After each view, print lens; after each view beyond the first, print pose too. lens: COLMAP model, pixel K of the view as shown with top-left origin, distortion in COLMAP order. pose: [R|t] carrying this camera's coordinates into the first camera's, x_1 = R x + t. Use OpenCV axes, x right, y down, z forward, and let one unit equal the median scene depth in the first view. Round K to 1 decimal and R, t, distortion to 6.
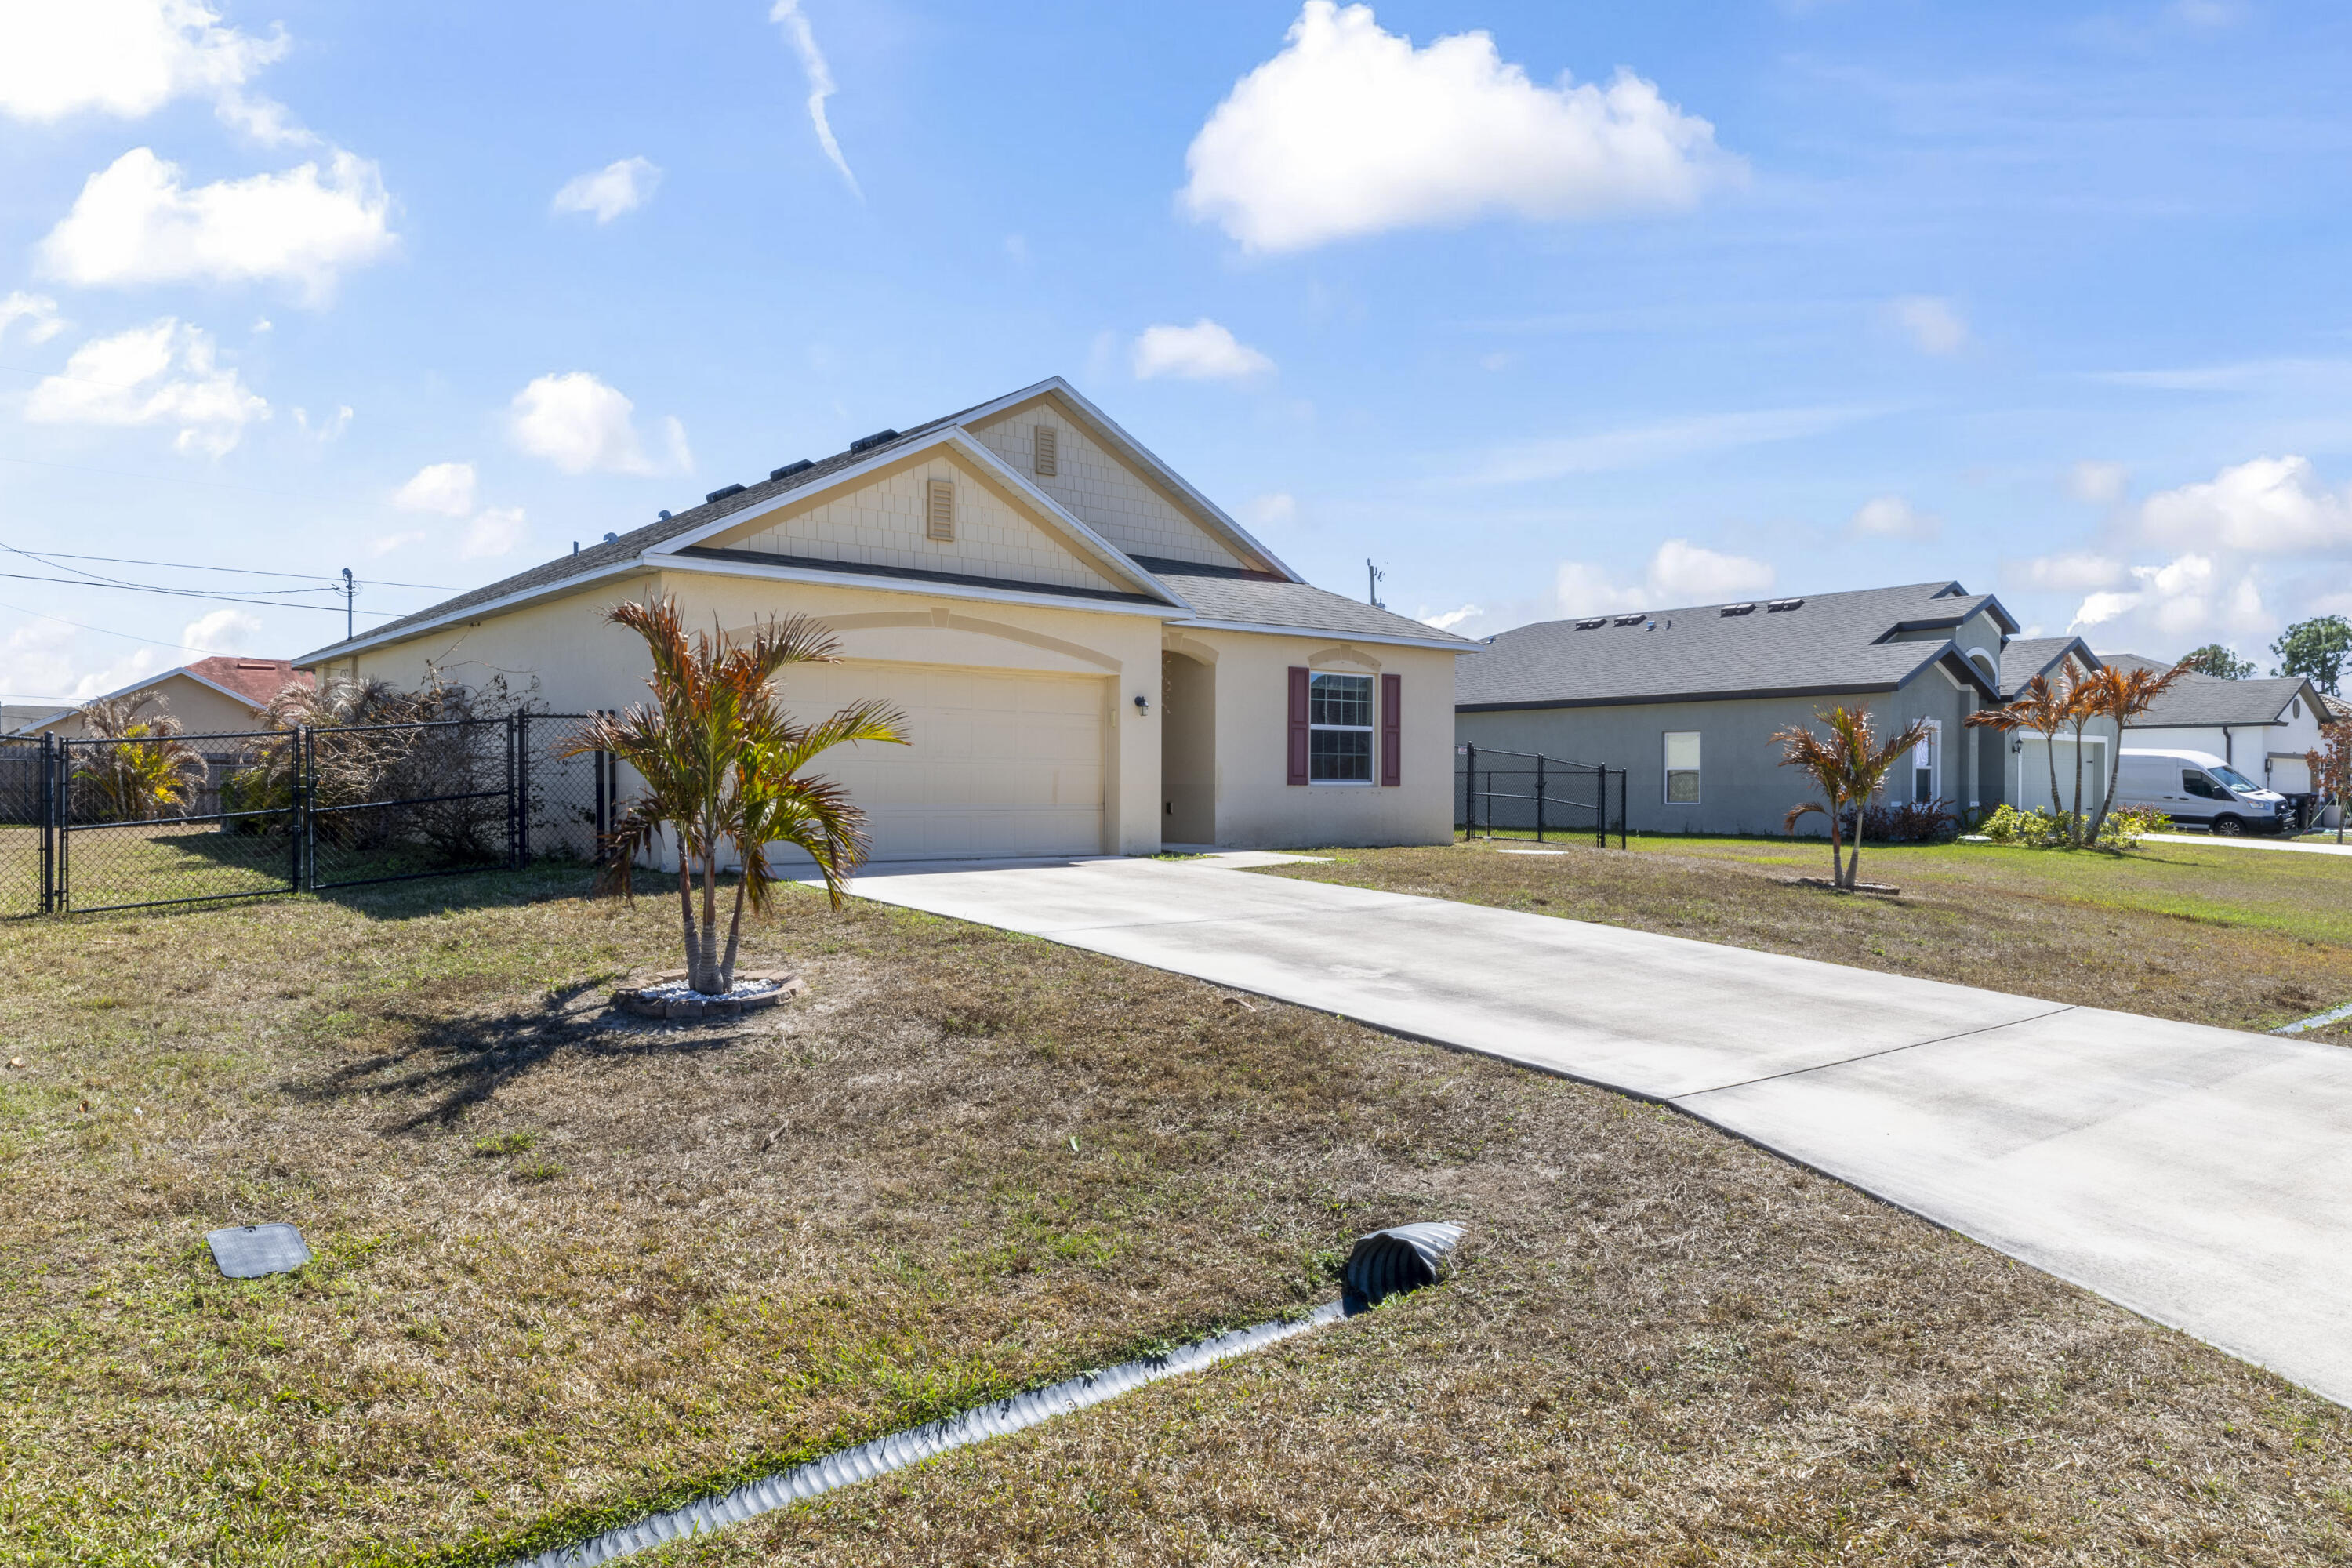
lens RADIAL K [[1561.3, 0, 1176.0], [0, 1561.3, 784.0], [0, 0, 1]] dist [0.003436, -0.000139]
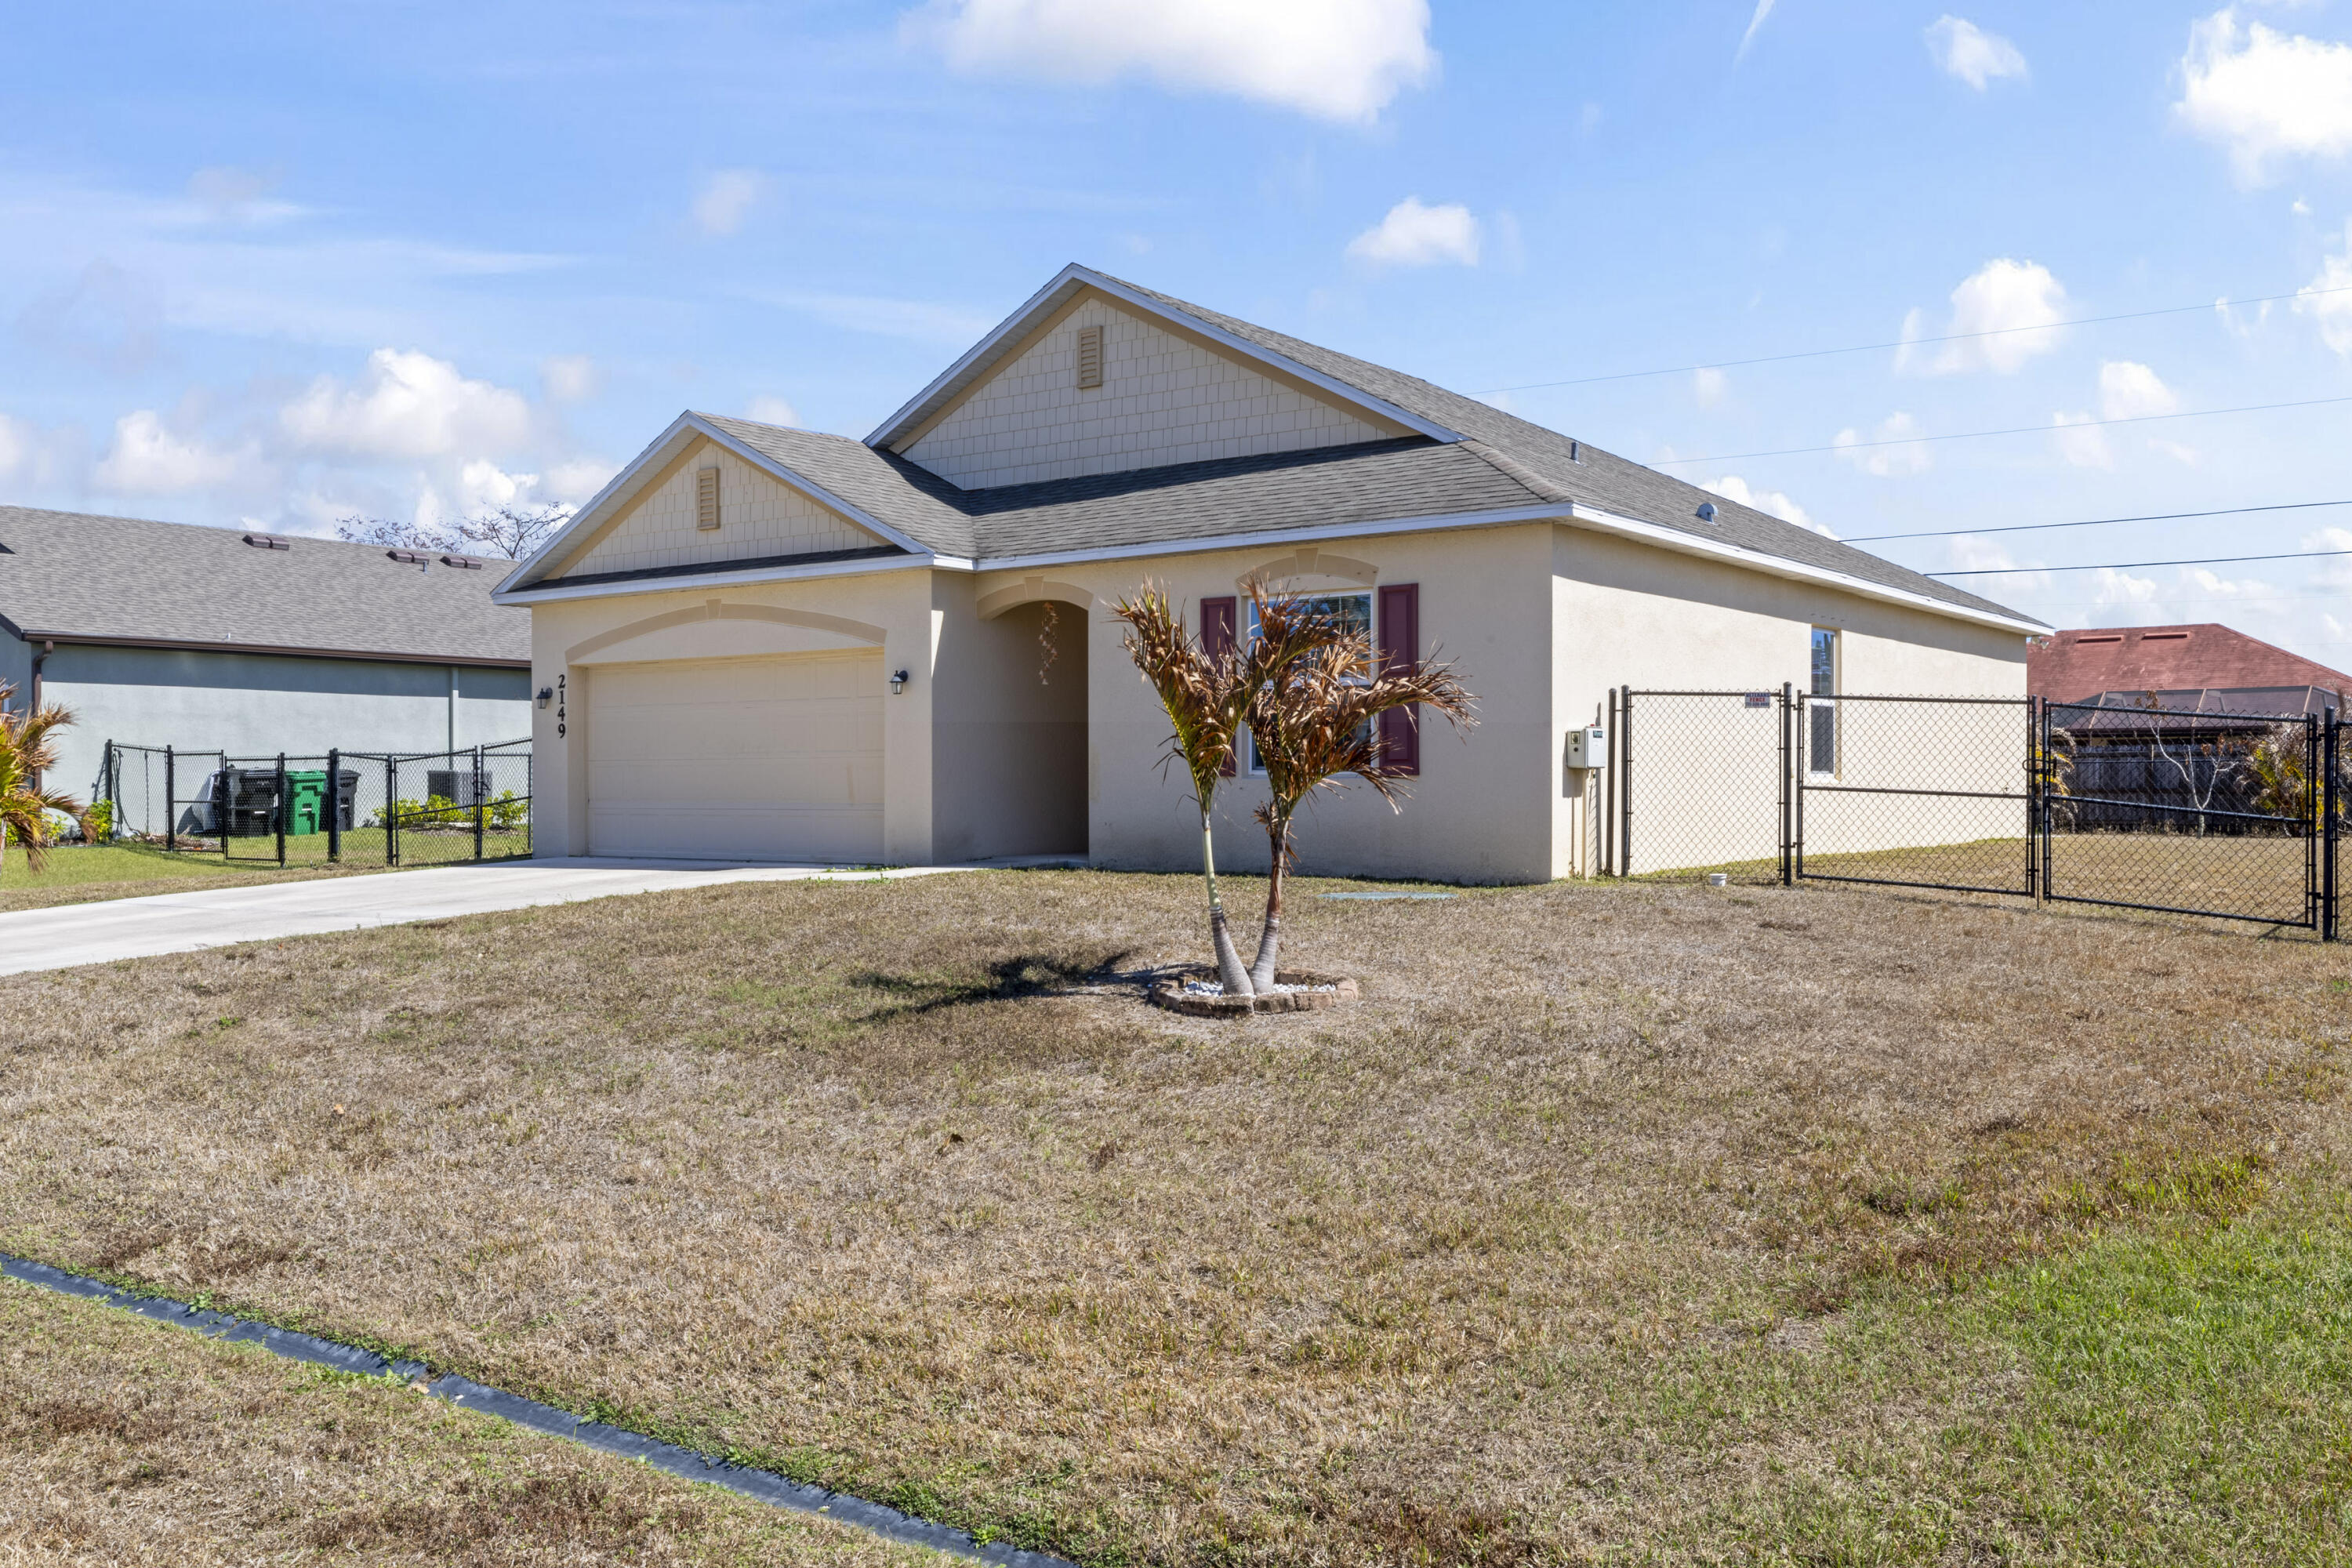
lens RADIAL K [[1990.6, 0, 1176.0], [0, 1990.6, 784.0], [0, 0, 1]] dist [0.004755, 0.001193]
pose [[0.248194, -0.004830, -0.968698, 0.912887], [0.010513, 0.999942, -0.002293, 0.006089], [0.968653, -0.009615, 0.248231, 0.794787]]
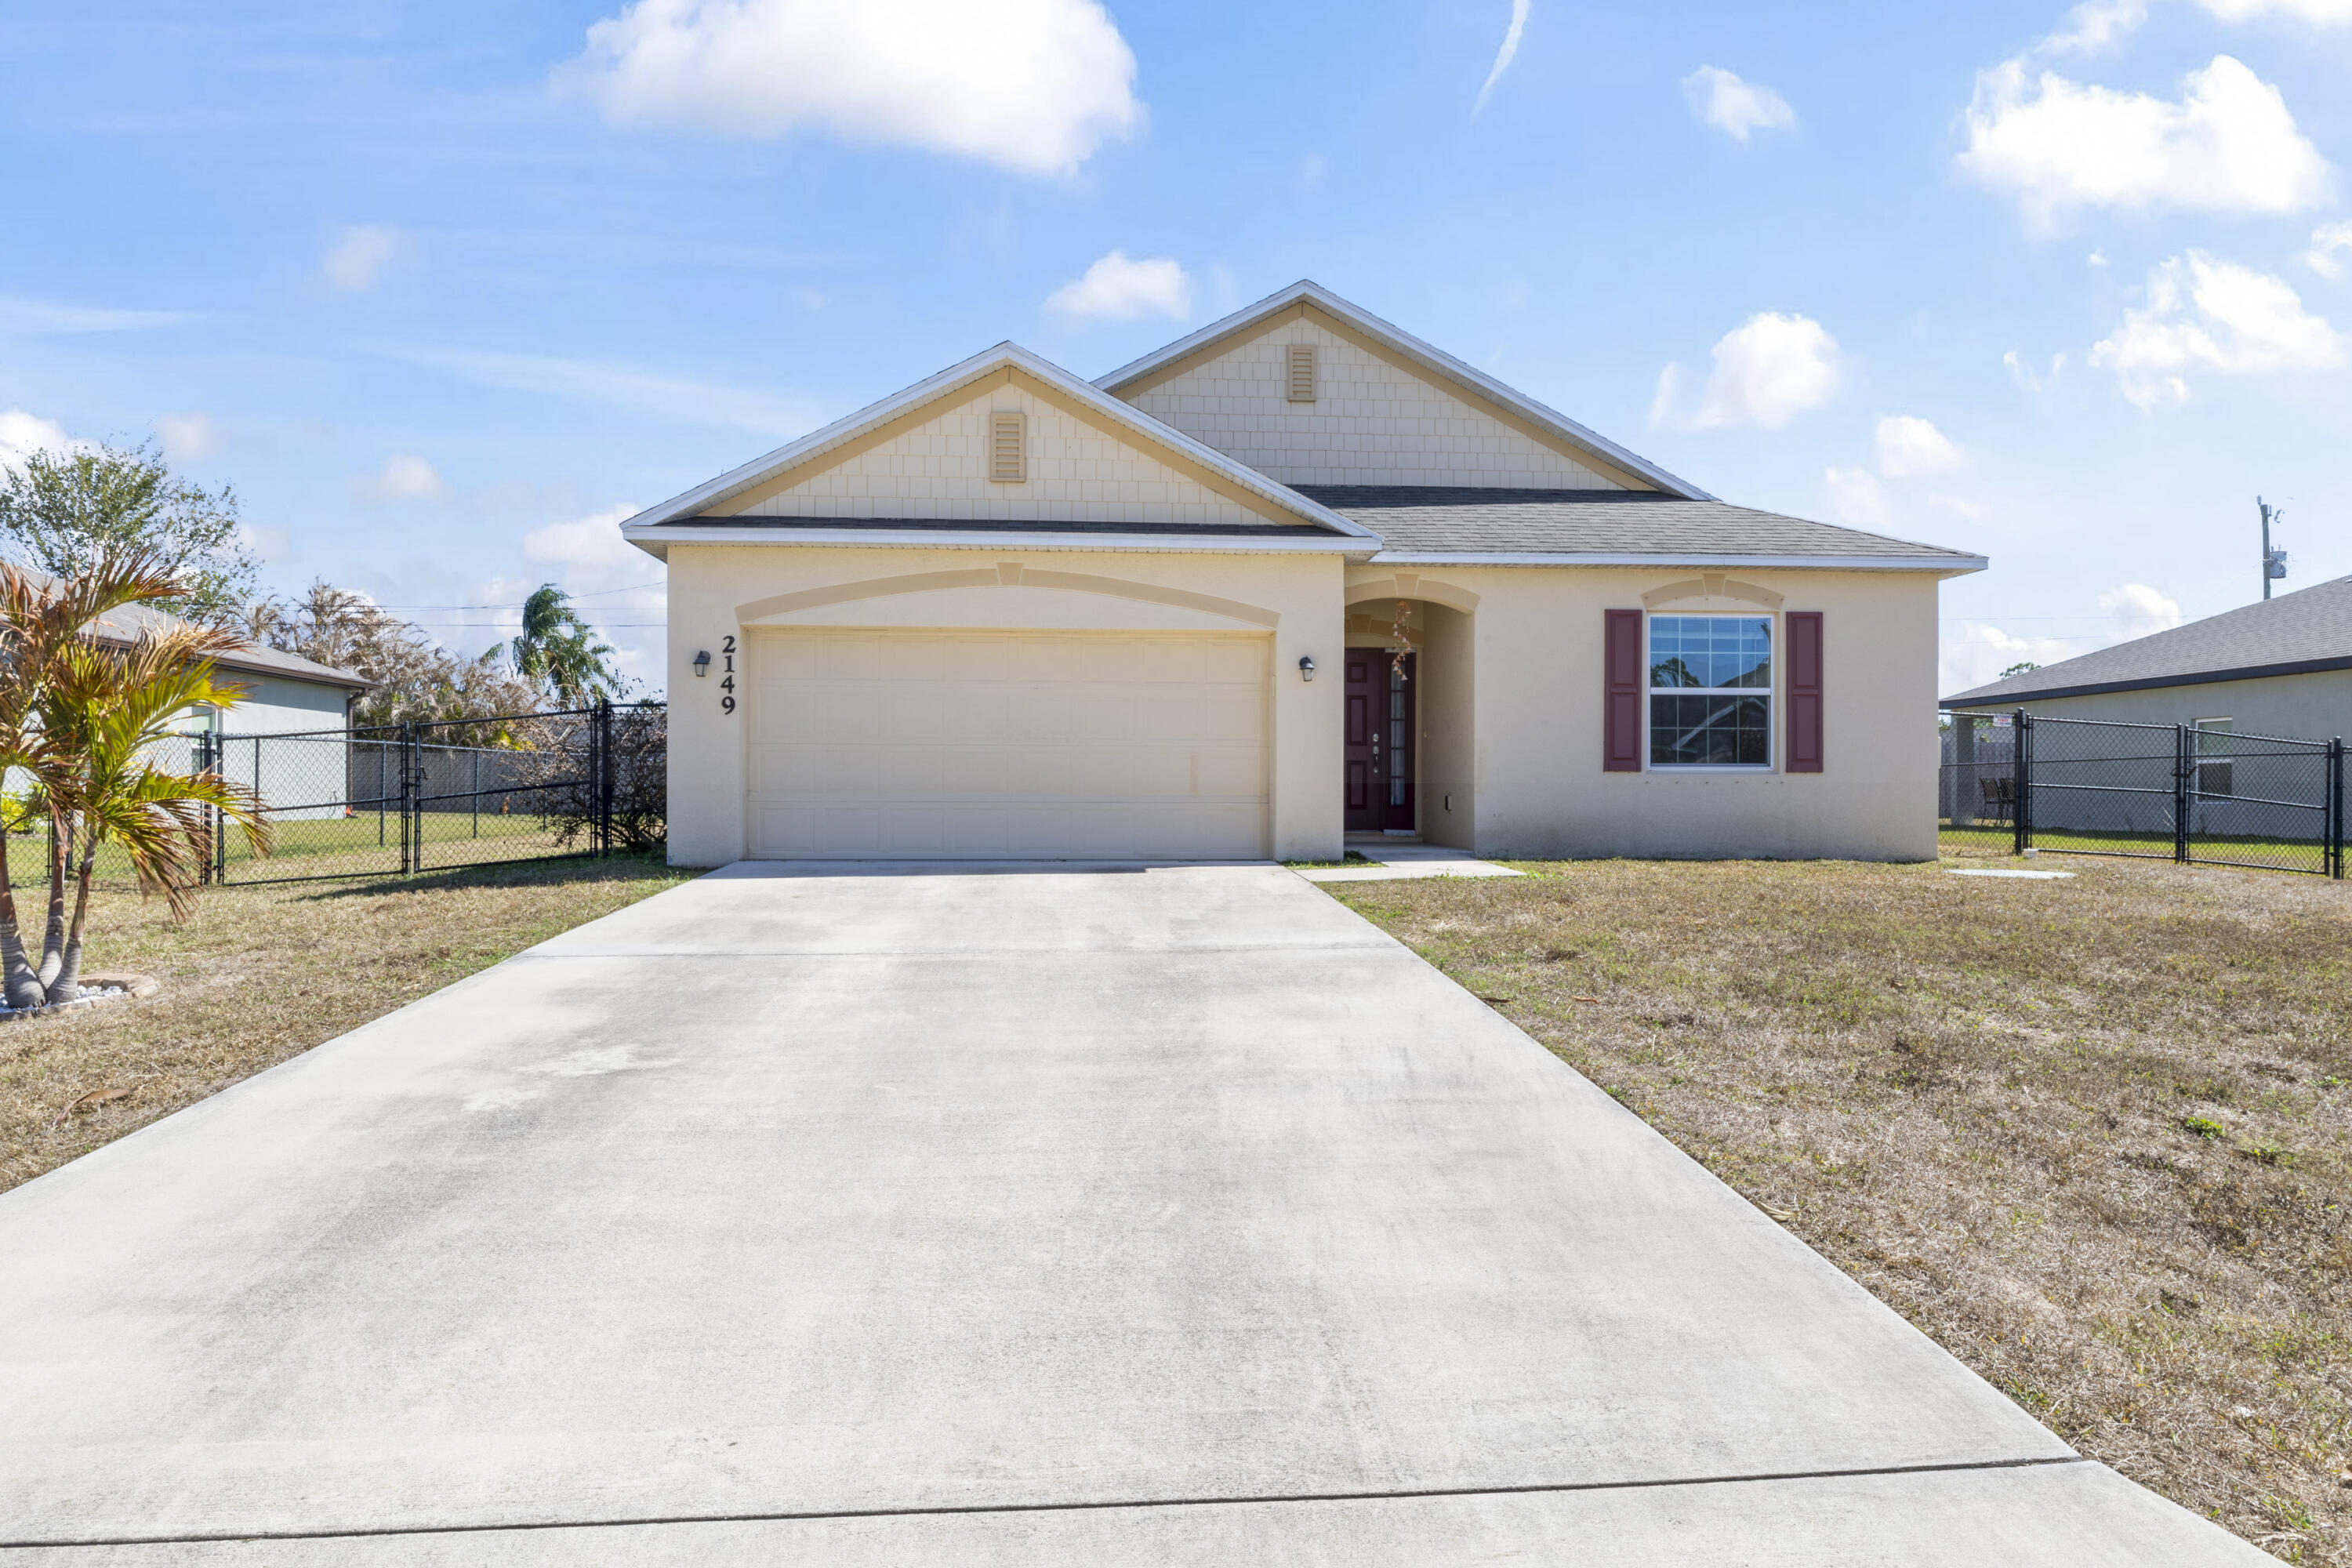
lens RADIAL K [[1408.5, 0, 1176.0], [0, 1408.5, 784.0], [0, 0, 1]] dist [-0.002000, -0.000154]
pose [[0.811714, -0.008187, -0.583998, 0.301001], [0.004644, 0.999961, -0.007564, 0.011114], [0.584037, 0.003427, 0.811720, 0.354690]]
